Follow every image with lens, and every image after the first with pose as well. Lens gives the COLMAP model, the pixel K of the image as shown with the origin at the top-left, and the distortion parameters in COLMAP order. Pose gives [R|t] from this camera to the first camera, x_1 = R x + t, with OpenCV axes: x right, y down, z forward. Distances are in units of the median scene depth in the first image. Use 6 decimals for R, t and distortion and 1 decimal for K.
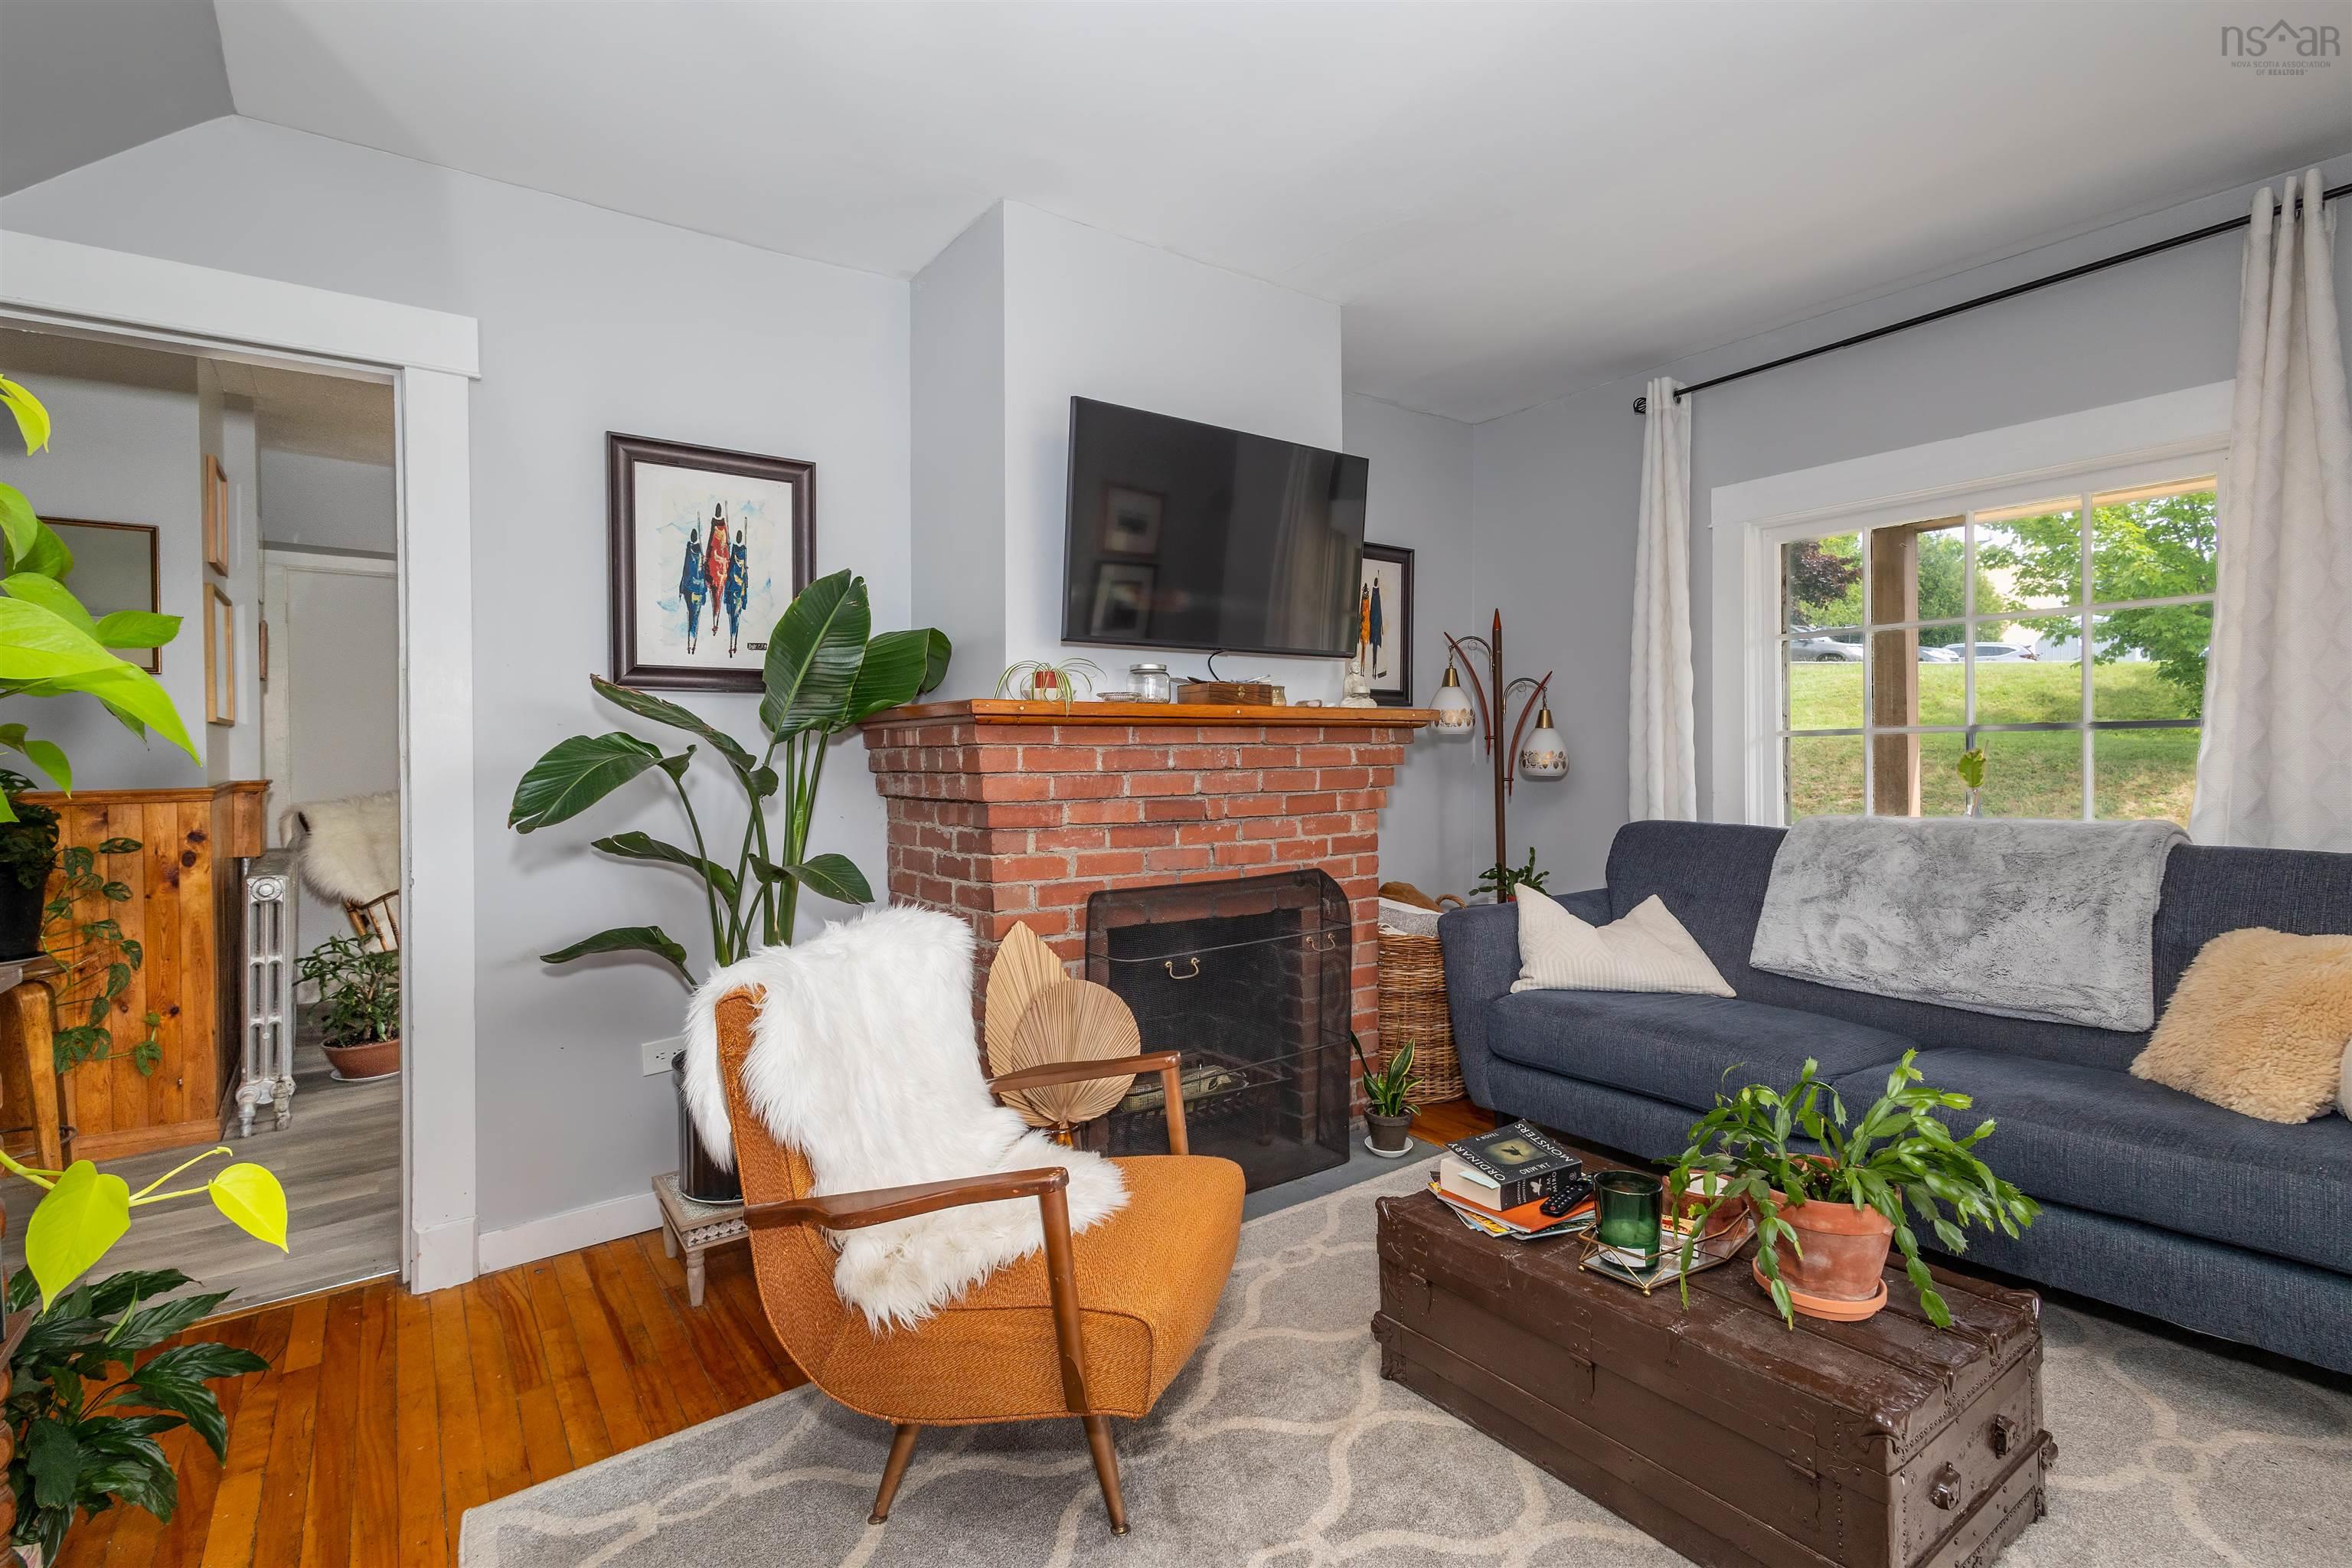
lens RADIAL K [[1100.0, 0, 1184.7], [0, 1100.0, 770.4], [0, 0, 1]] dist [0.001948, 0.000633]
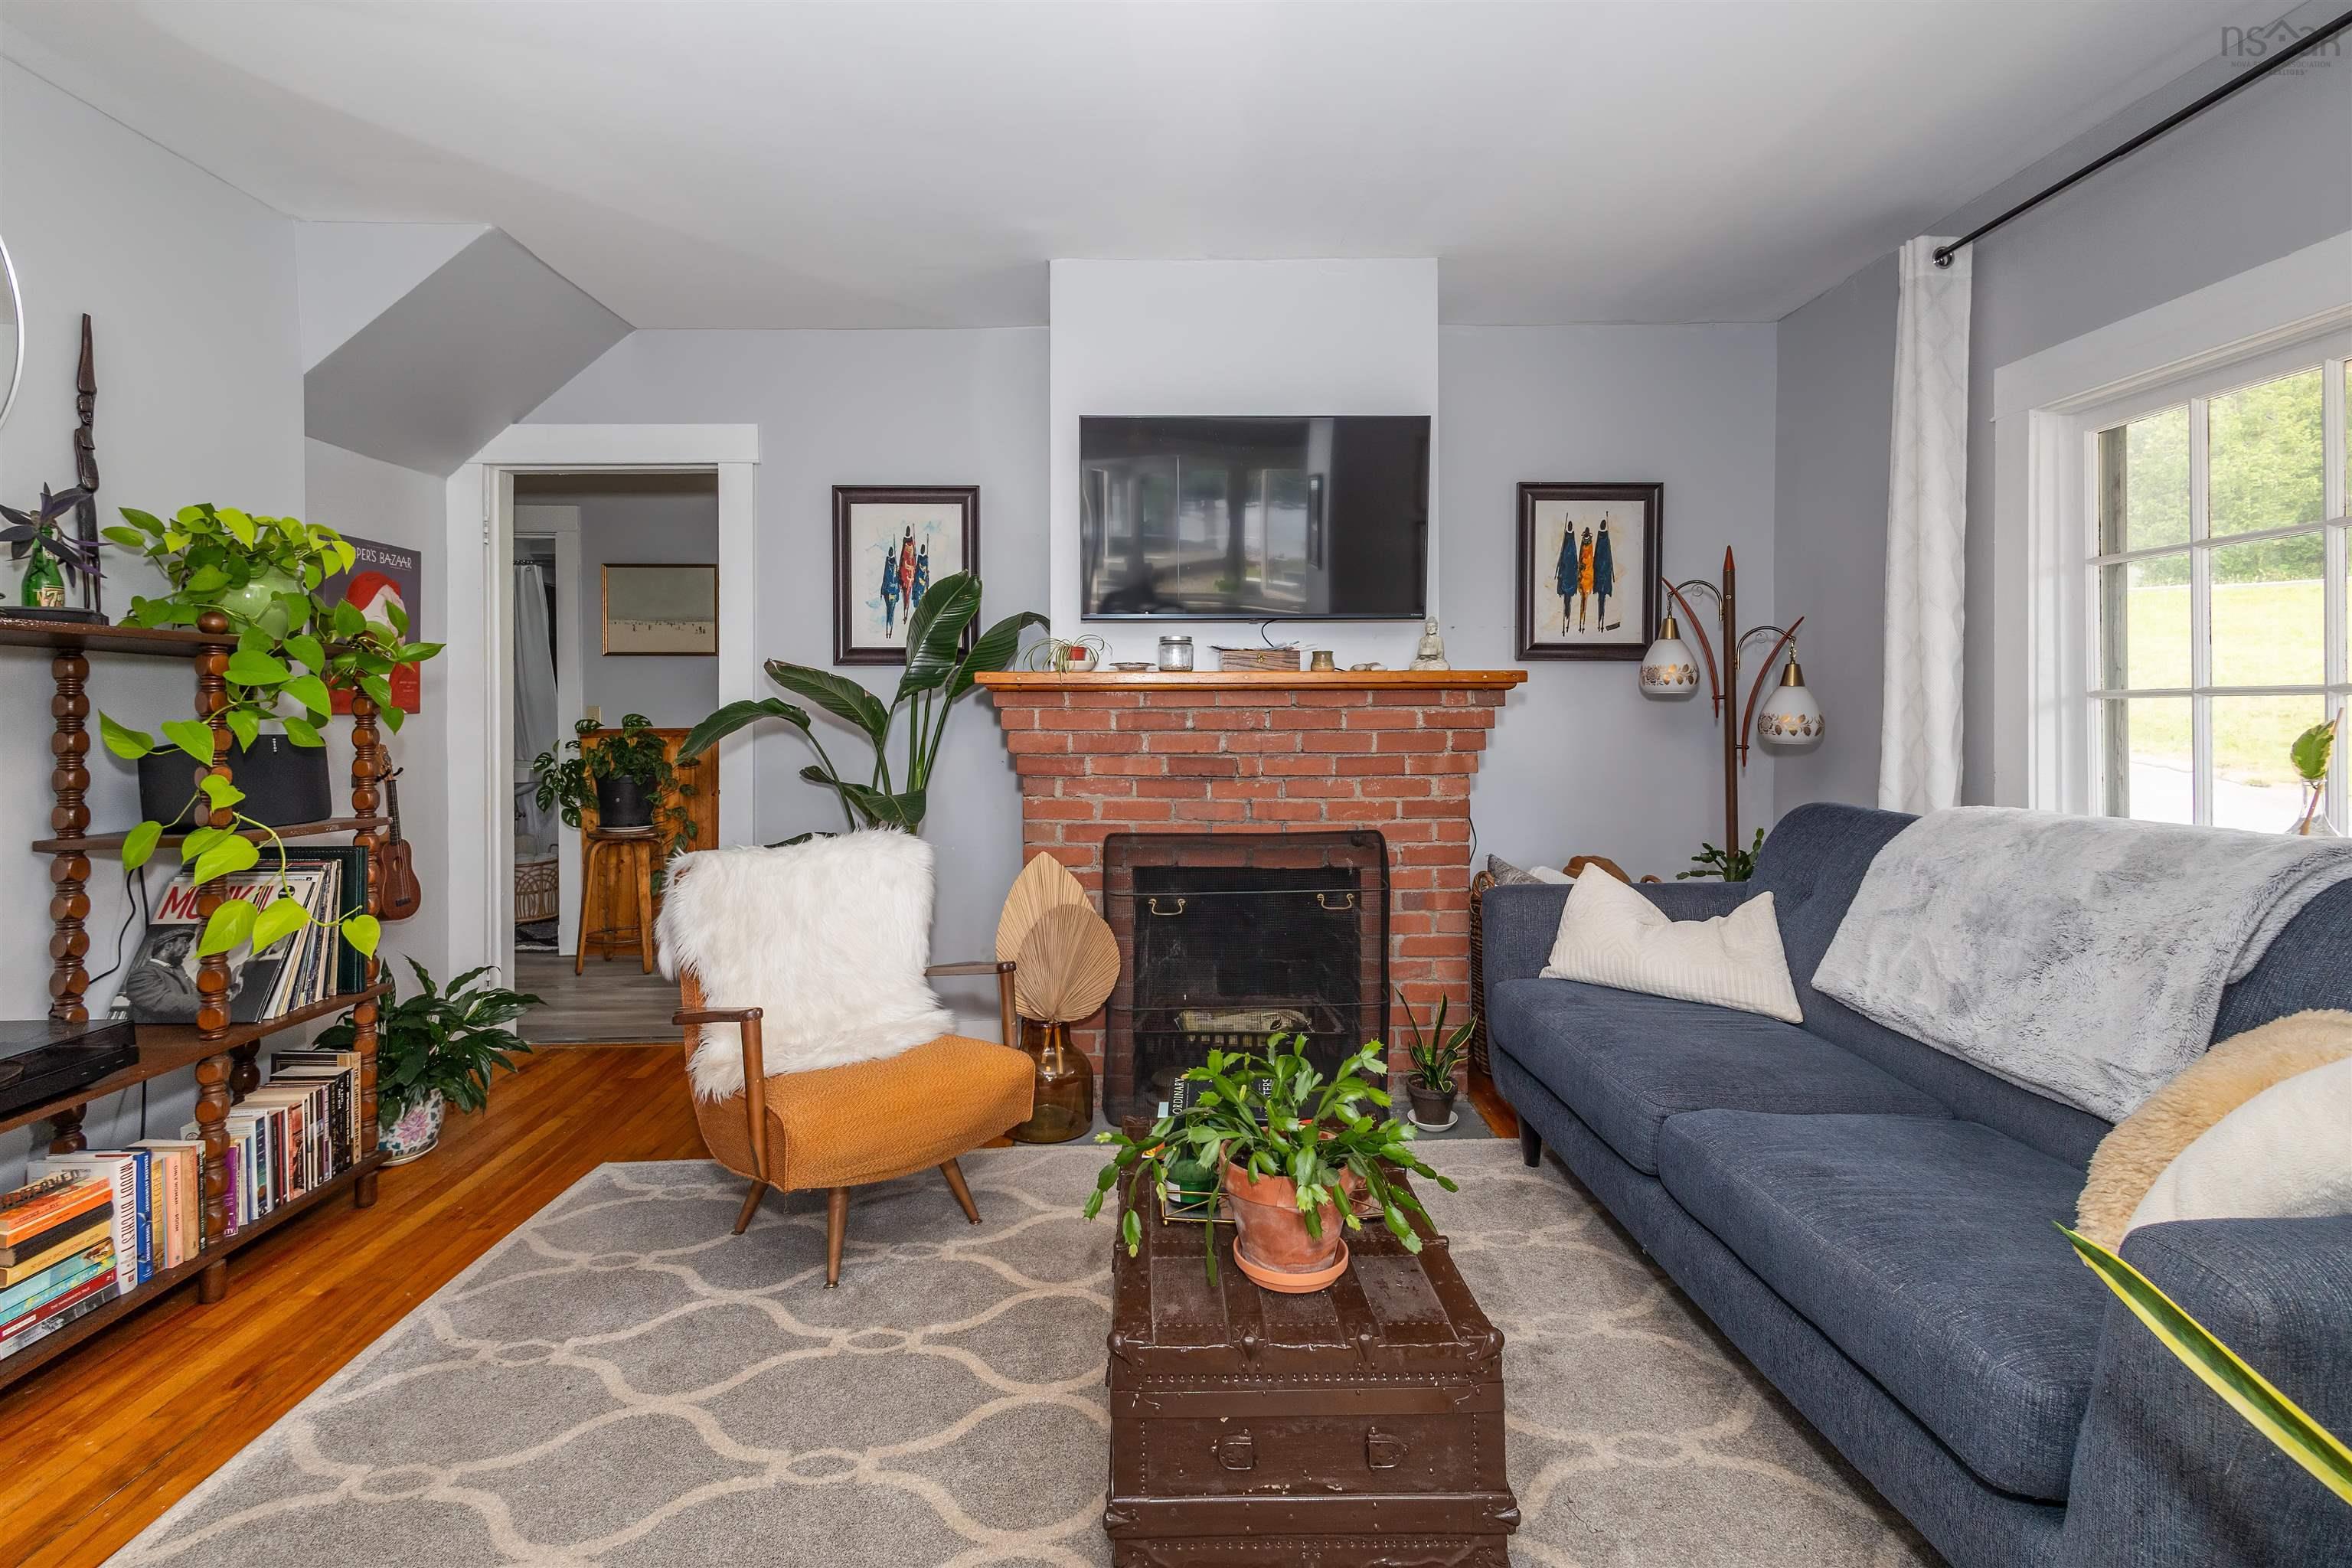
lens RADIAL K [[1131.3, 0, 1171.1], [0, 1131.3, 720.2], [0, 0, 1]] dist [-0.000750, -0.000128]
pose [[0.814710, 0.014871, -0.579678, 0.635447], [-0.013979, 0.999884, 0.006004, -0.016865], [0.579700, 0.003212, 0.814823, 0.055209]]
